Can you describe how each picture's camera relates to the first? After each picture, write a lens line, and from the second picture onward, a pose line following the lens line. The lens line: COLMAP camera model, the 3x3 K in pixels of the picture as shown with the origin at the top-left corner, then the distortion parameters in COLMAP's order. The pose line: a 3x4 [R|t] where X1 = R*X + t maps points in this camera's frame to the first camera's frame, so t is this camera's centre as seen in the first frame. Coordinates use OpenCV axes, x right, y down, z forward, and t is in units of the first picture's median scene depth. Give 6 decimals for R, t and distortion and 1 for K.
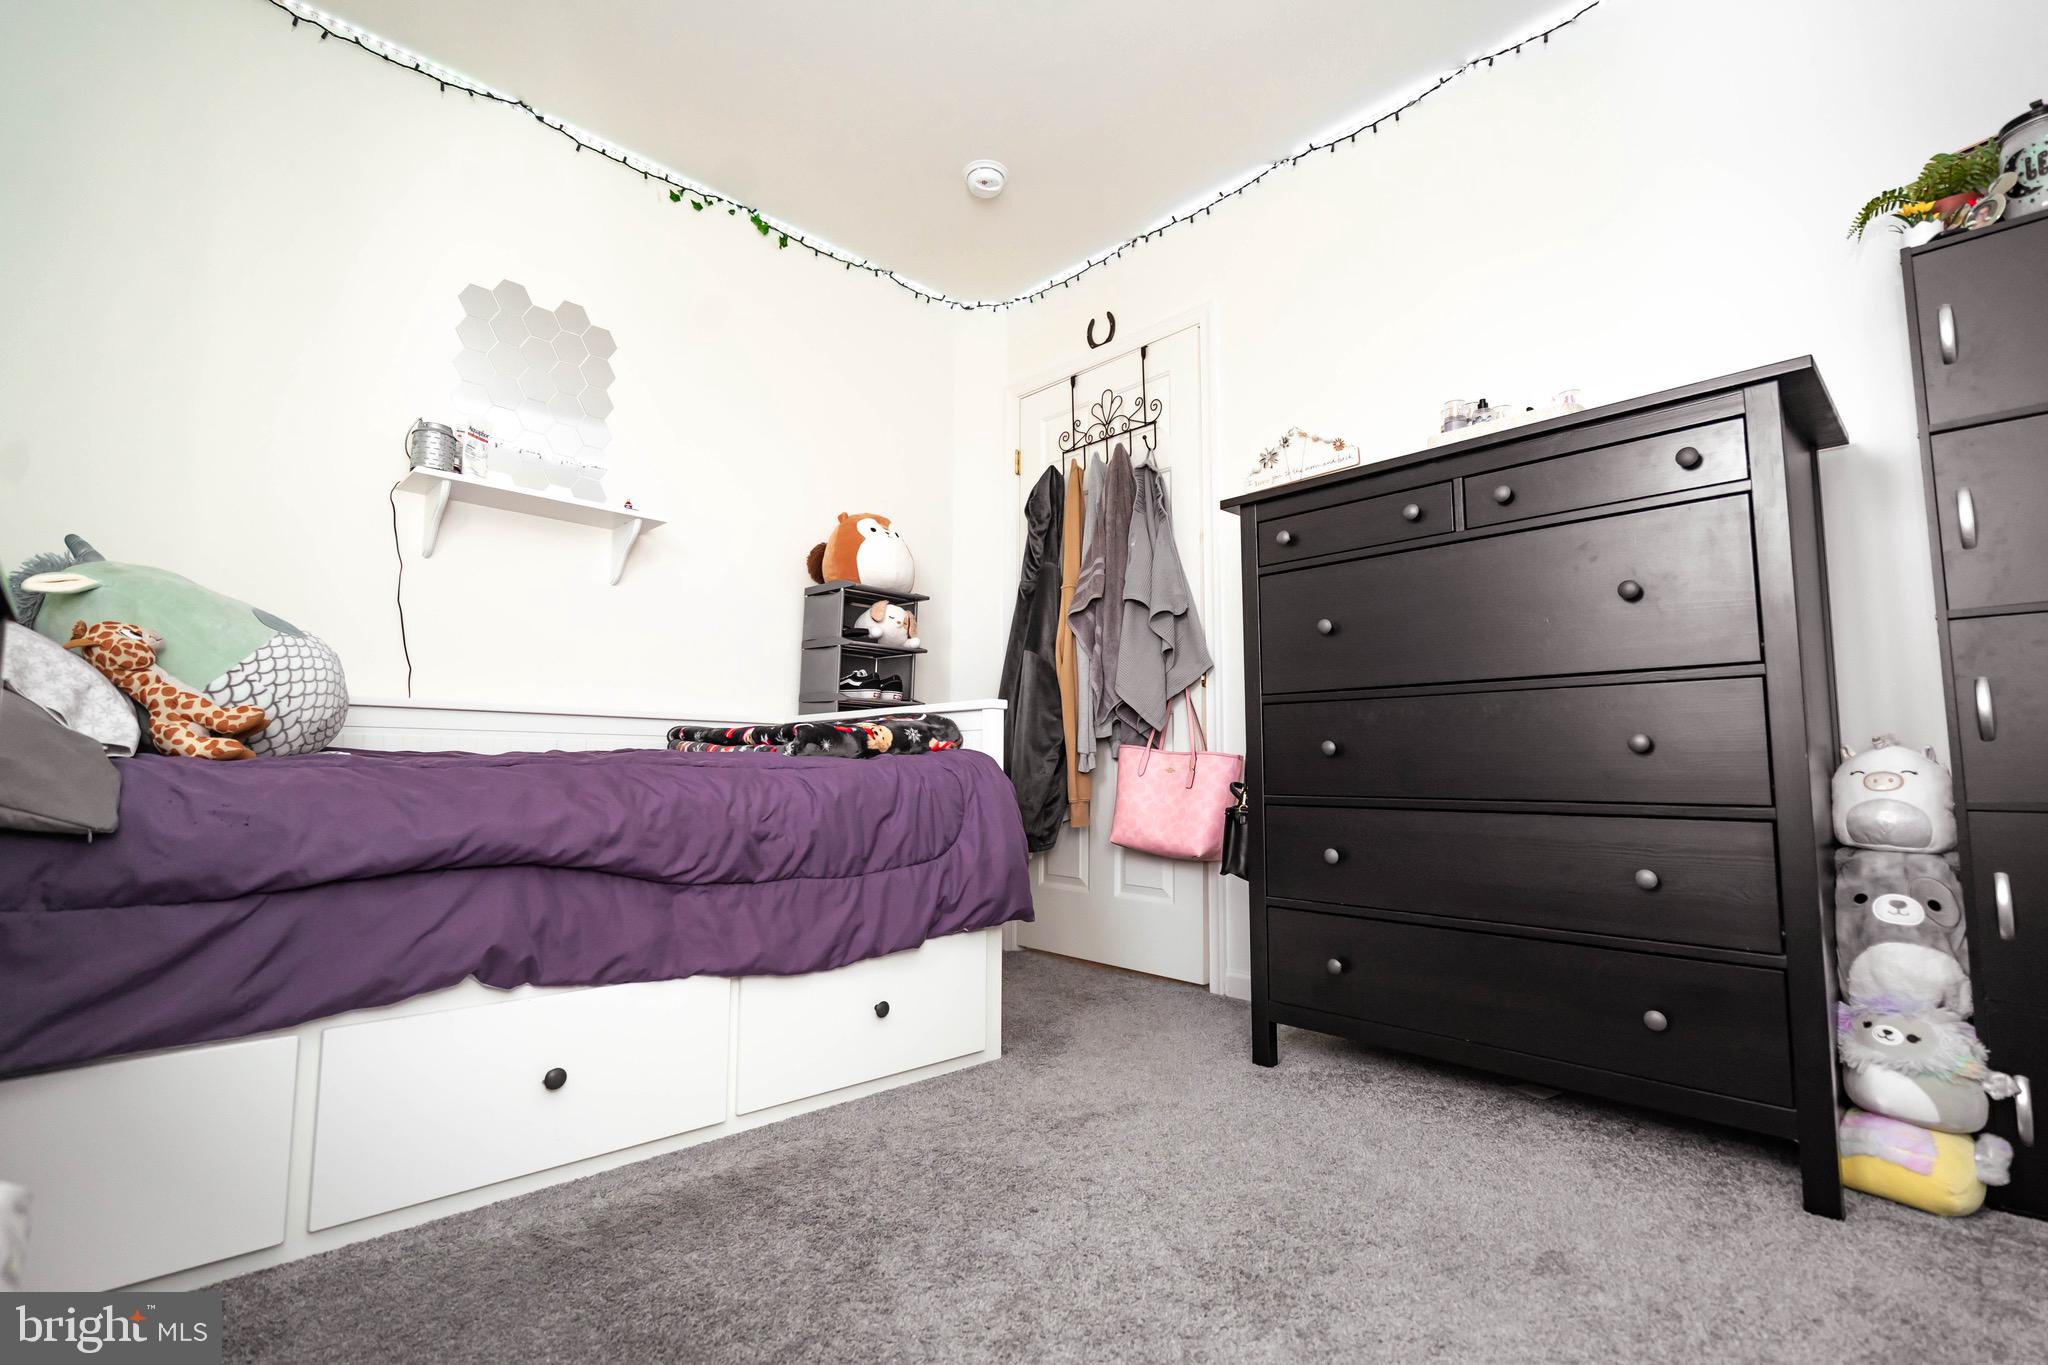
lens RADIAL K [[913.9, 0, 1012.8], [0, 913.9, 686.2], [0, 0, 1]] dist [-0.001102, 0.000180]
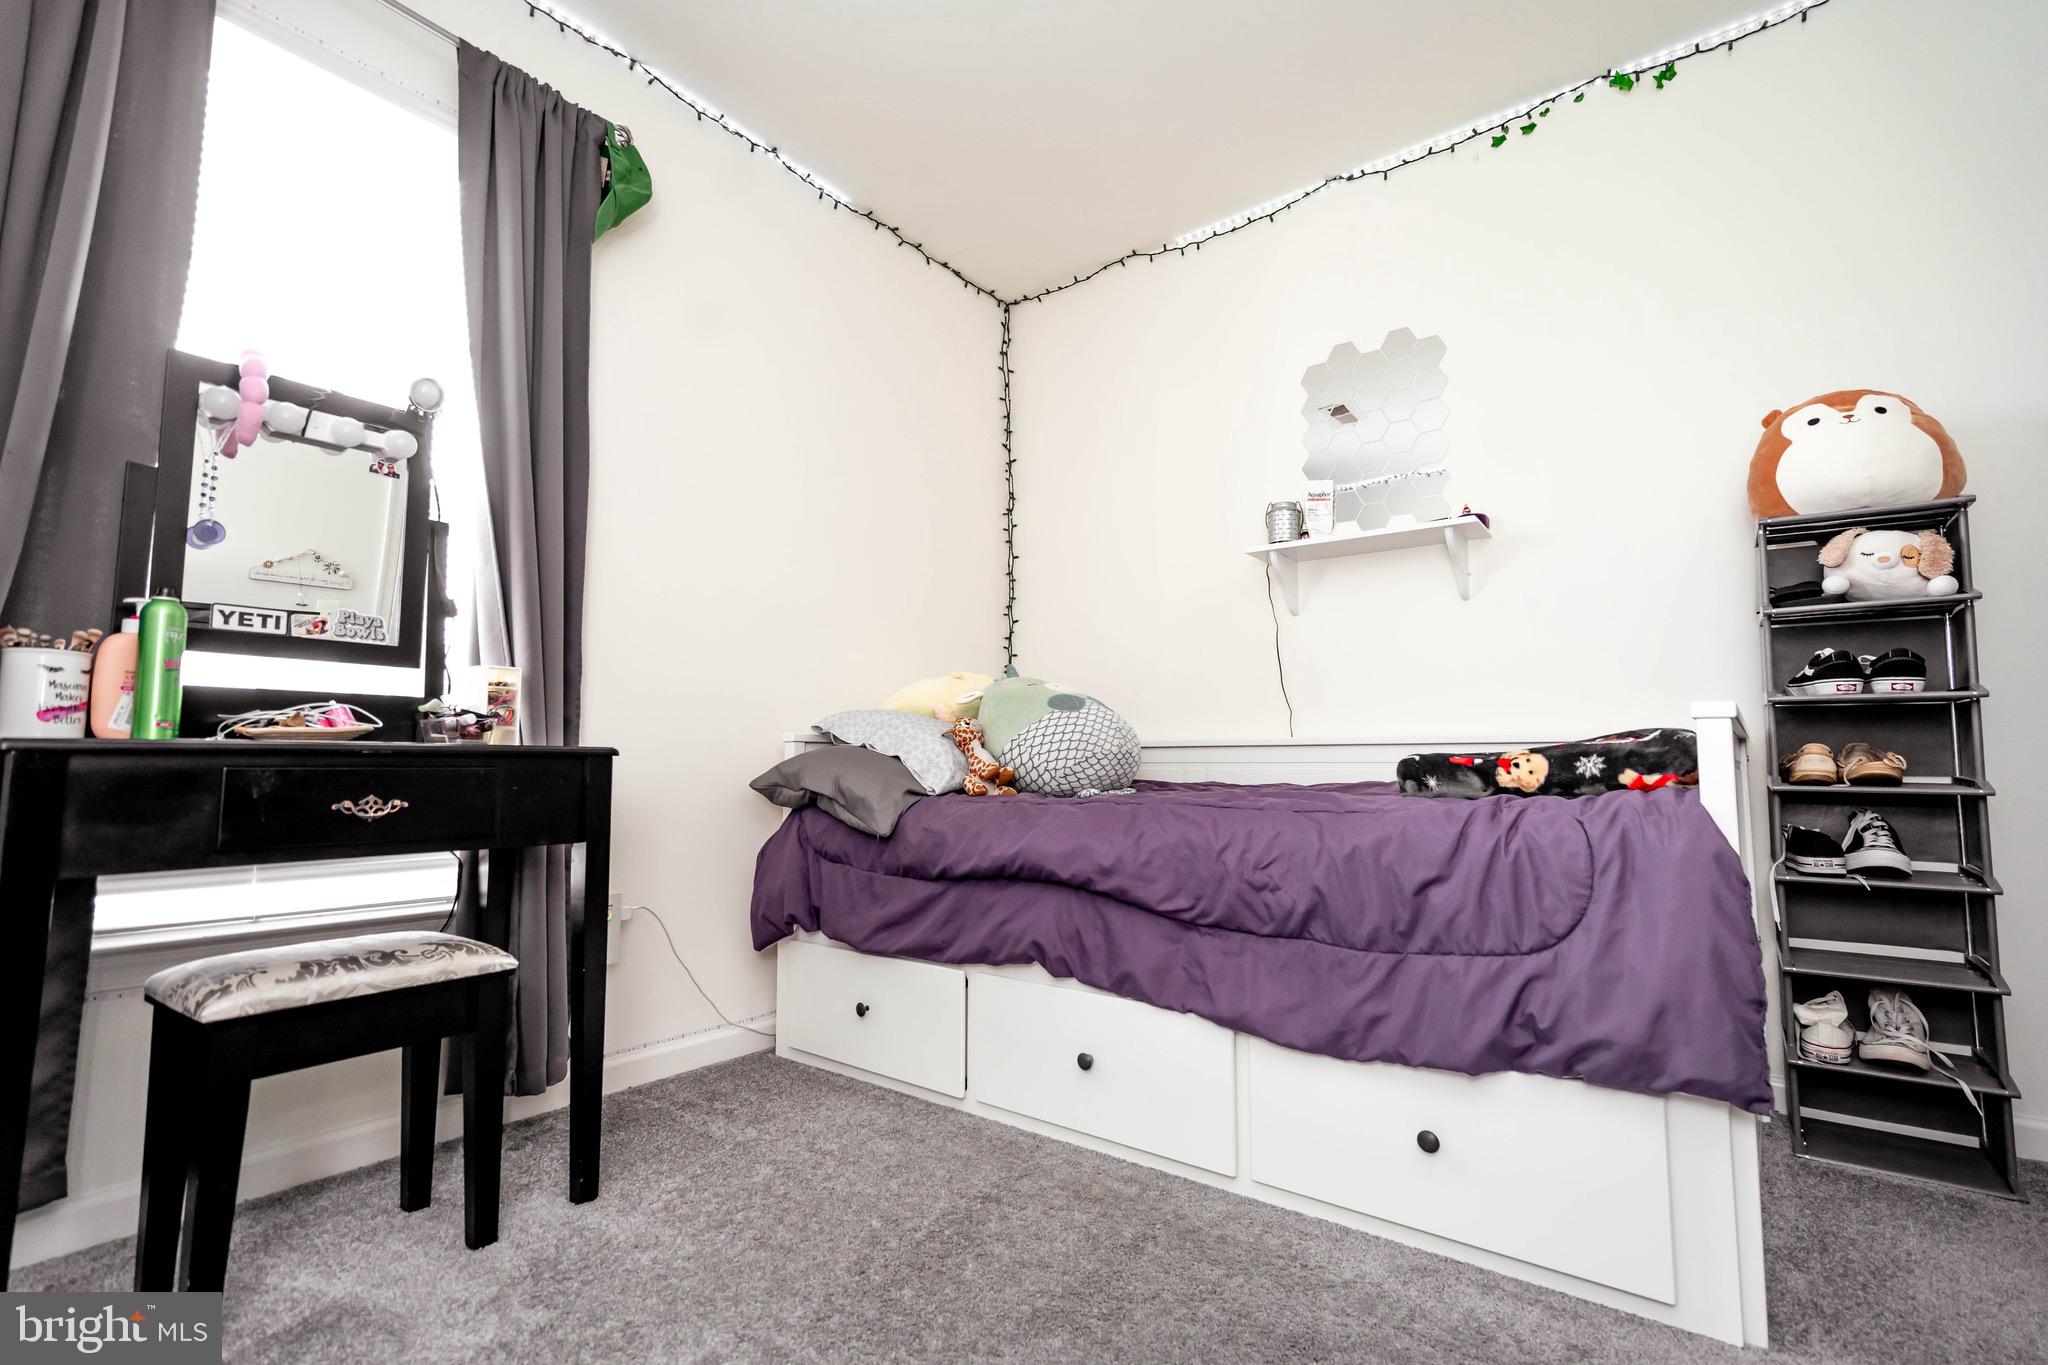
lens RADIAL K [[913.9, 0, 1012.8], [0, 913.9, 686.2], [0, 0, 1]] dist [-0.001102, 0.000180]
pose [[0.163473, -0.092859, -0.982168, 0.582053], [0.088572, 0.992921, -0.079134, 0.013453], [0.982564, -0.074056, 0.170541, 0.577368]]
